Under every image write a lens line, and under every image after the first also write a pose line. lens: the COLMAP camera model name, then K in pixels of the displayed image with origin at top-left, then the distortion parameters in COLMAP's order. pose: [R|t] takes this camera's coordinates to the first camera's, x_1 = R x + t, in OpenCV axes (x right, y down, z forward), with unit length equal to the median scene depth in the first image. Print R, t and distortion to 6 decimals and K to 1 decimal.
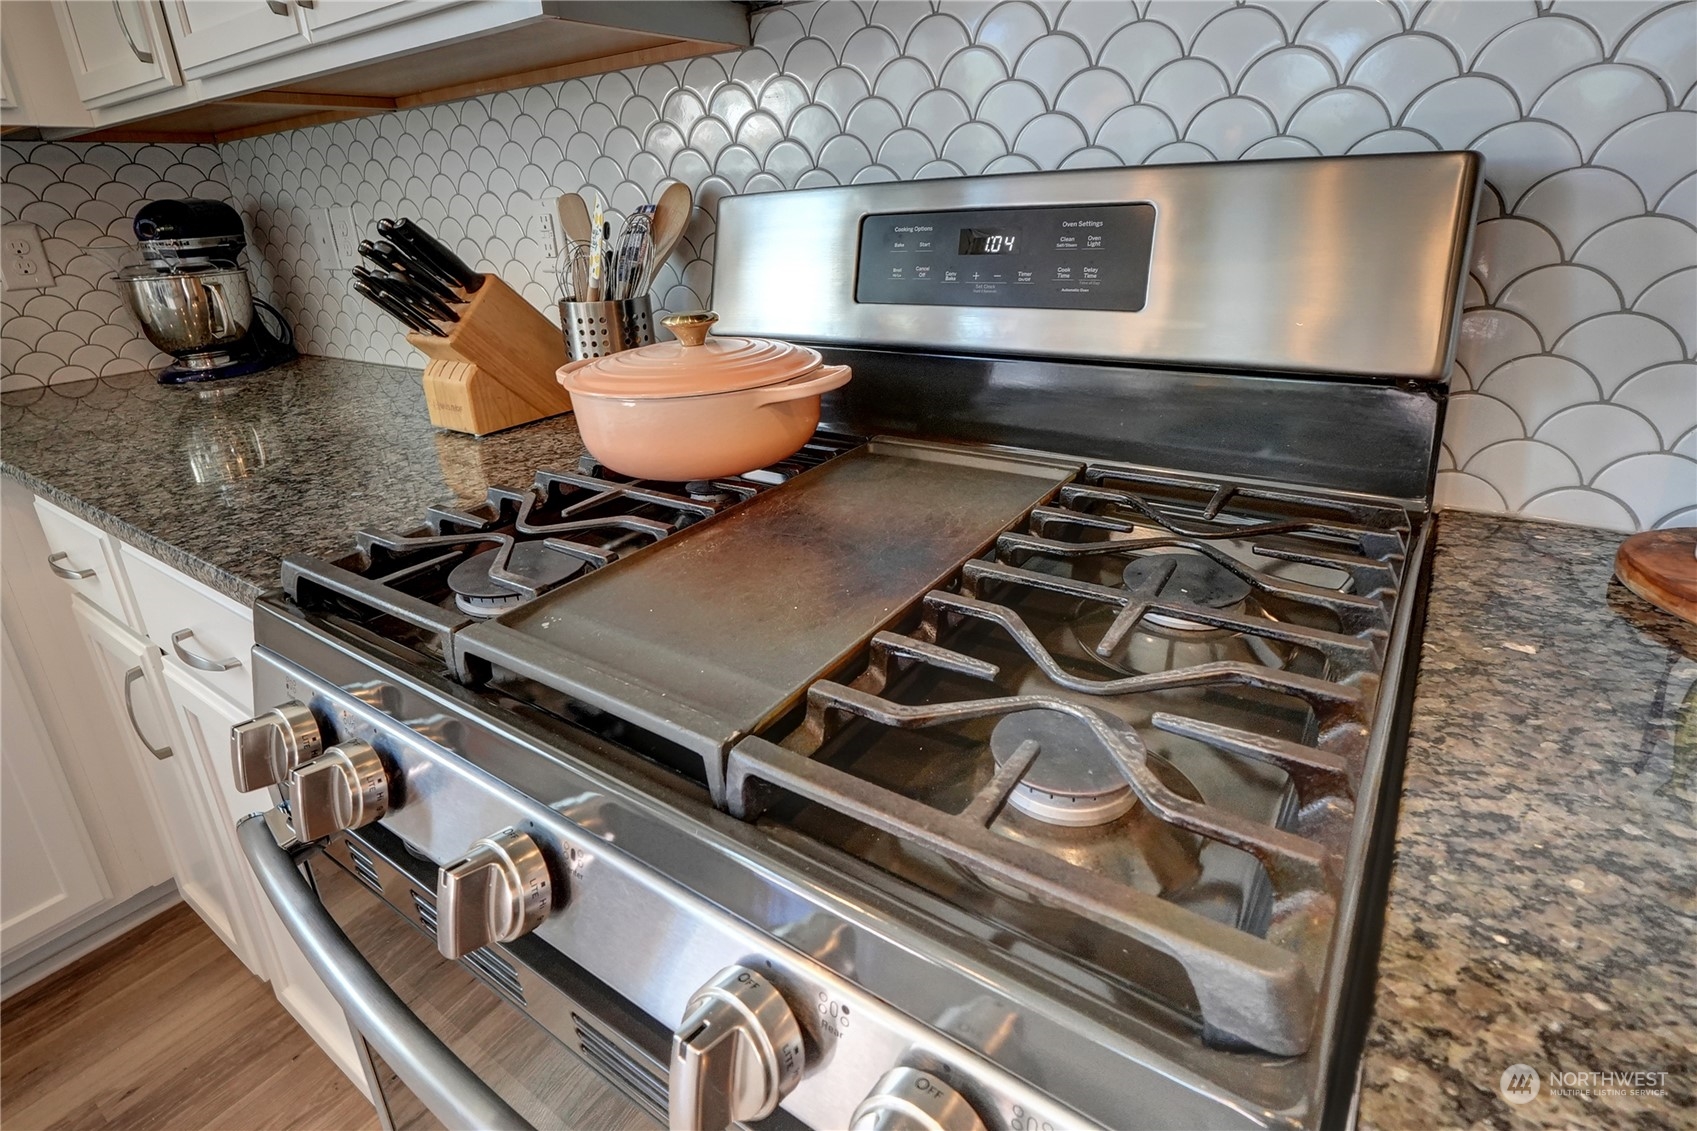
lens RADIAL K [[852.6, 0, 847.6], [0, 852.6, 478.2], [0, 0, 1]] dist [0.000704, 0.000299]
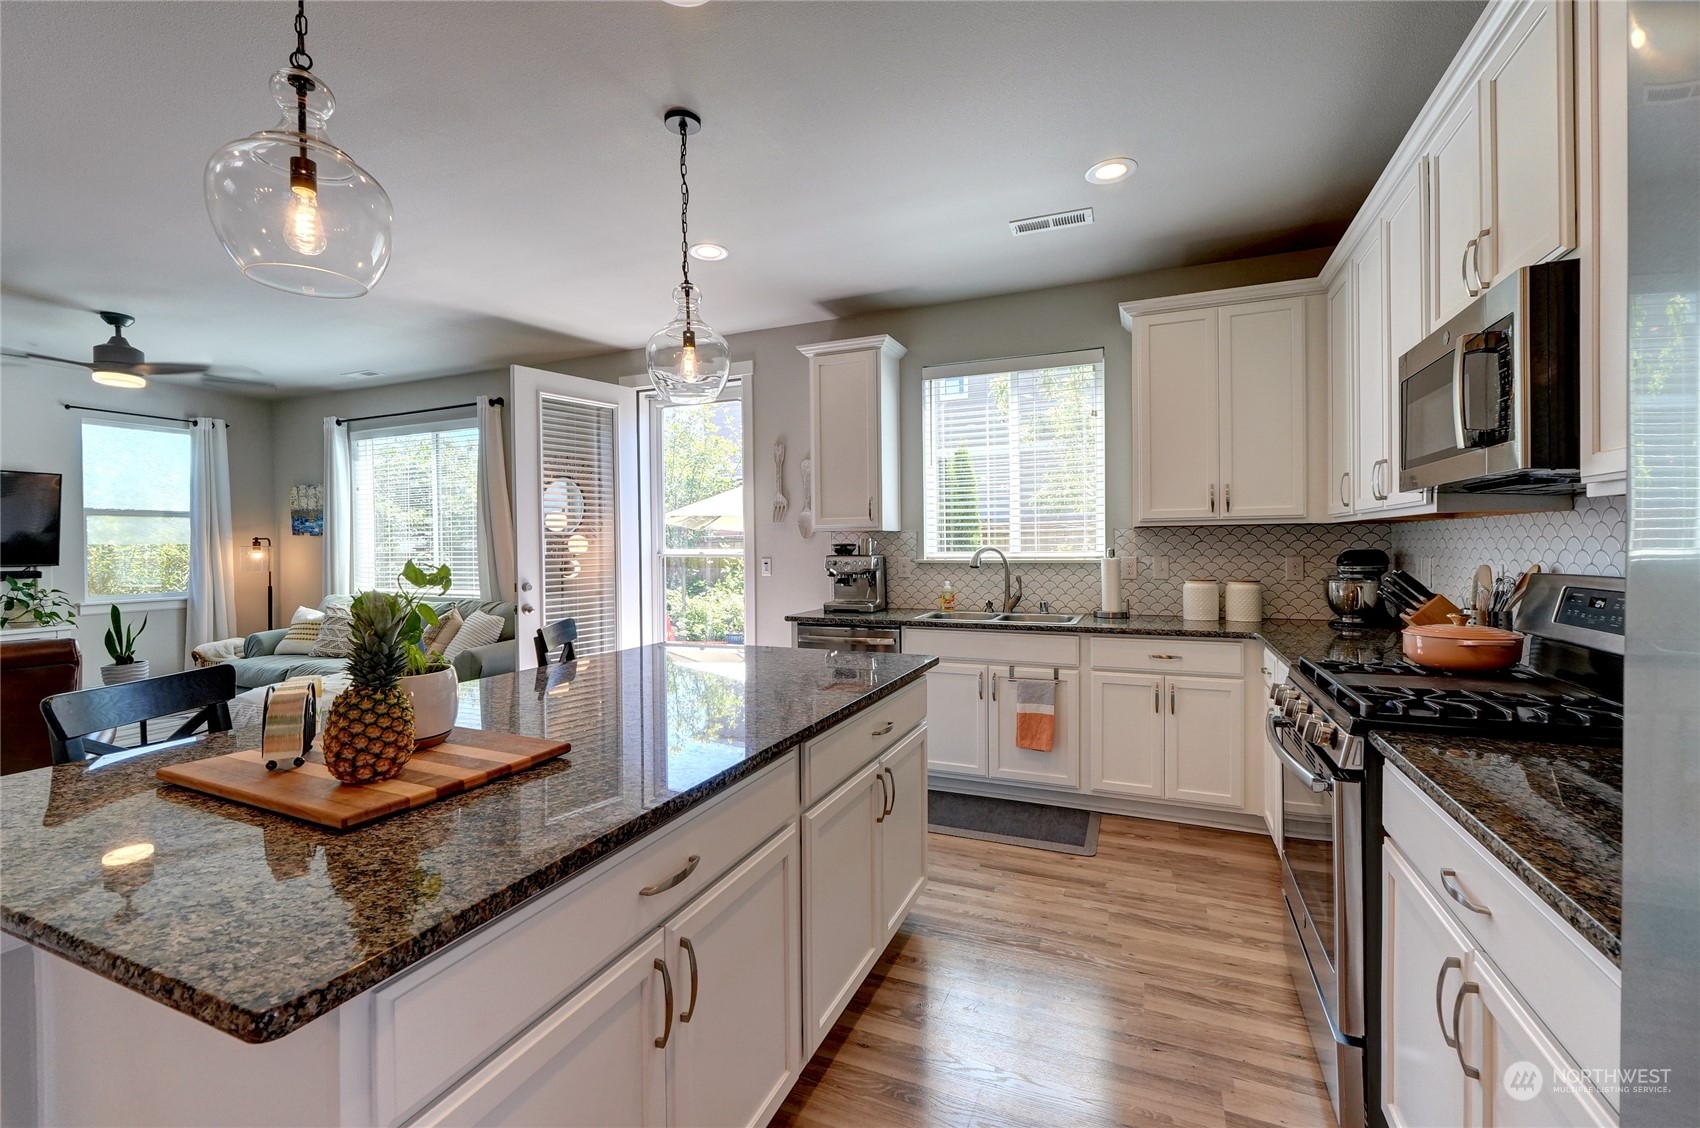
lens RADIAL K [[712.6, 0, 850.6], [0, 712.6, 551.2], [0, 0, 1]] dist [0.001313, -0.000530]
pose [[0.208688, 0.055430, -0.976410, 1.000355], [-0.310312, 0.950554, -0.012361, 0.155426], [0.927446, 0.305571, 0.215570, -0.848232]]
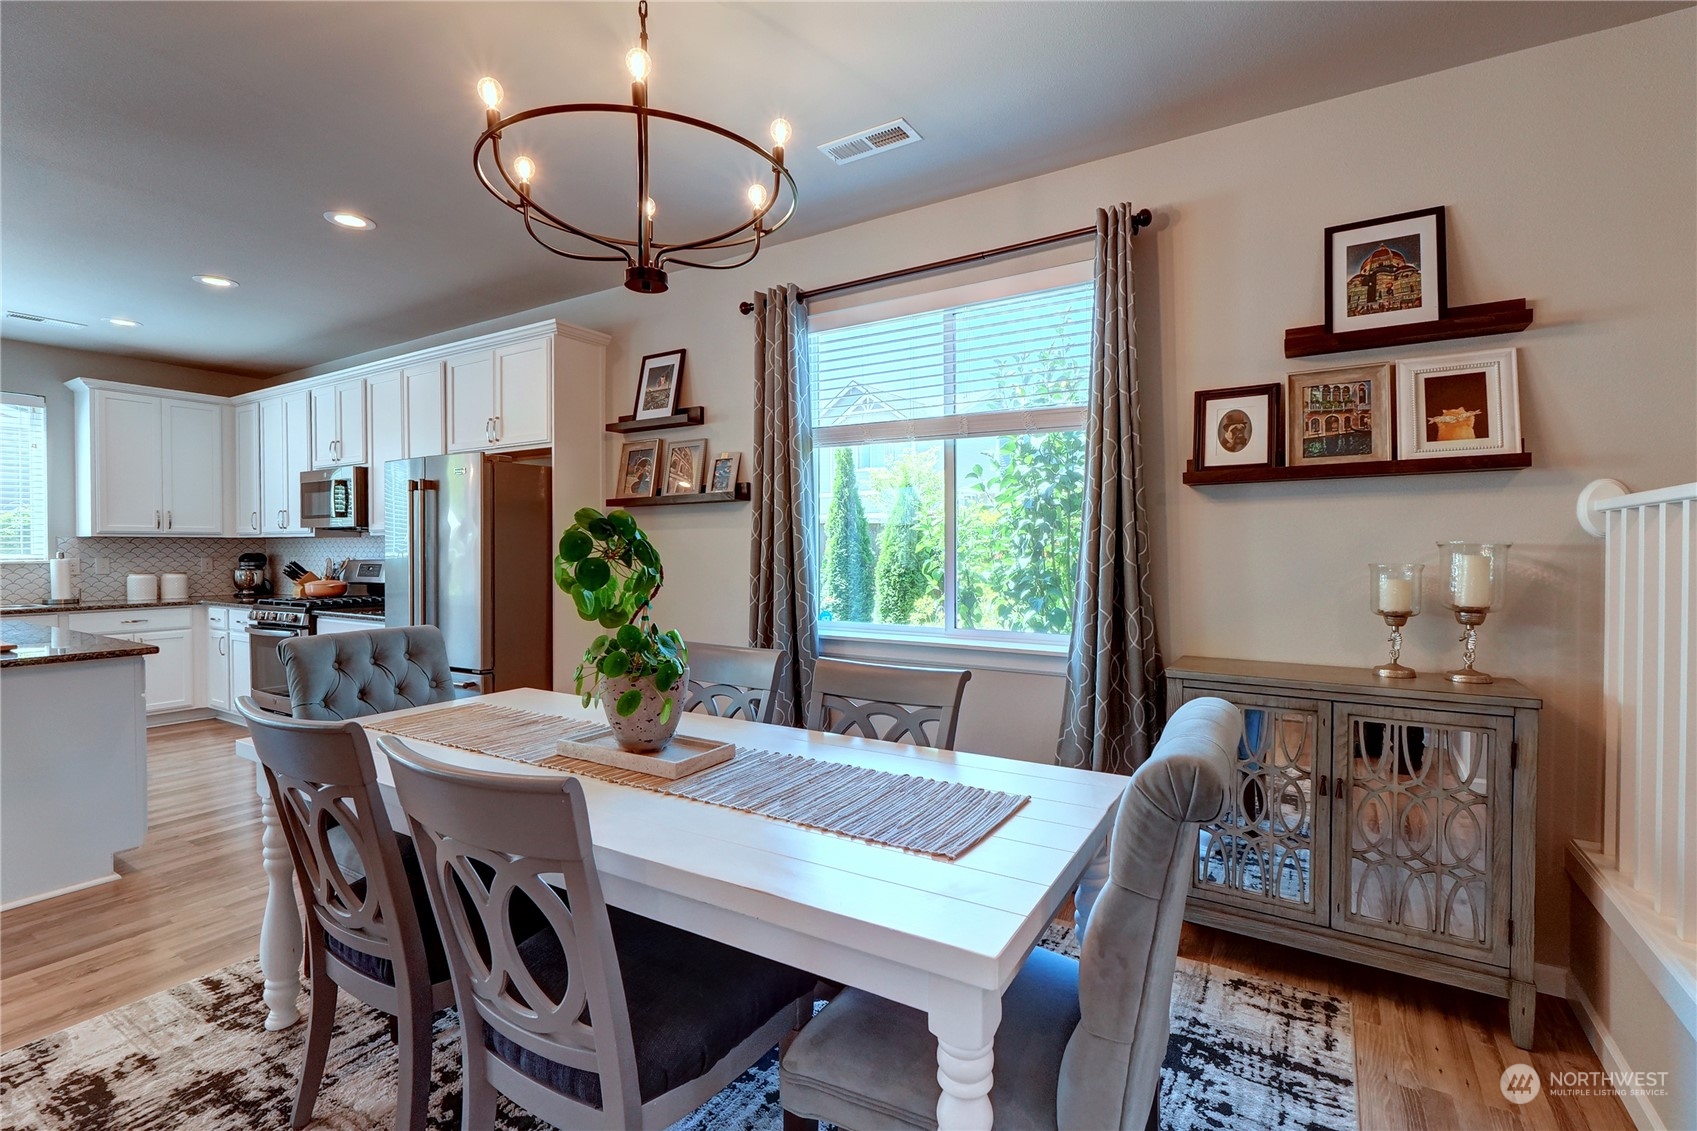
lens RADIAL K [[745.7, 0, 878.7], [0, 745.7, 558.9], [0, 0, 1]] dist [-0.007017, -0.000411]
pose [[0.995302, 0.048758, 0.083648, 2.395927], [-0.020897, 0.951761, -0.306128, 0.910470], [-0.094539, 0.302942, 0.948308, -3.316963]]
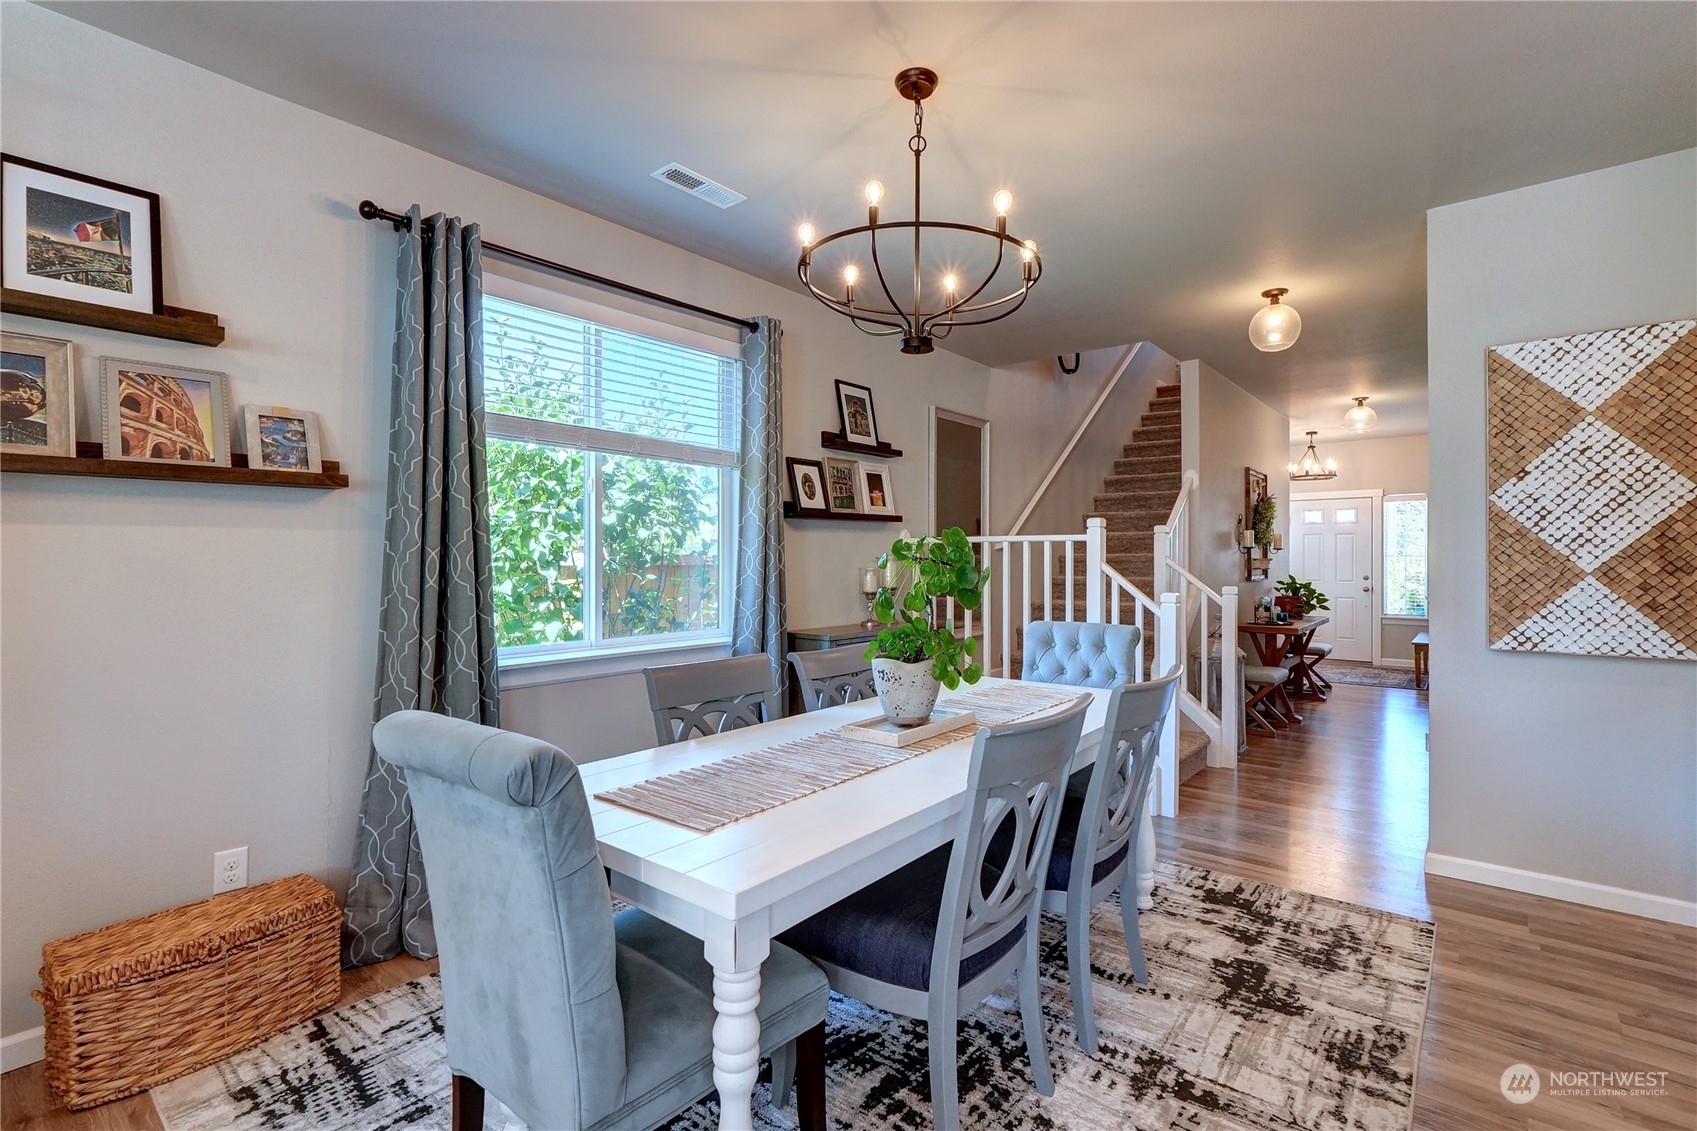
lens RADIAL K [[745.7, 0, 868.6], [0, 745.7, 562.6], [0, 0, 1]] dist [-0.007017, -0.000411]
pose [[0.072581, 0.042770, 0.996445, 0.489642], [0.312468, 0.947807, -0.063443, 0.576025], [-0.947151, 0.315962, 0.055429, -2.046302]]
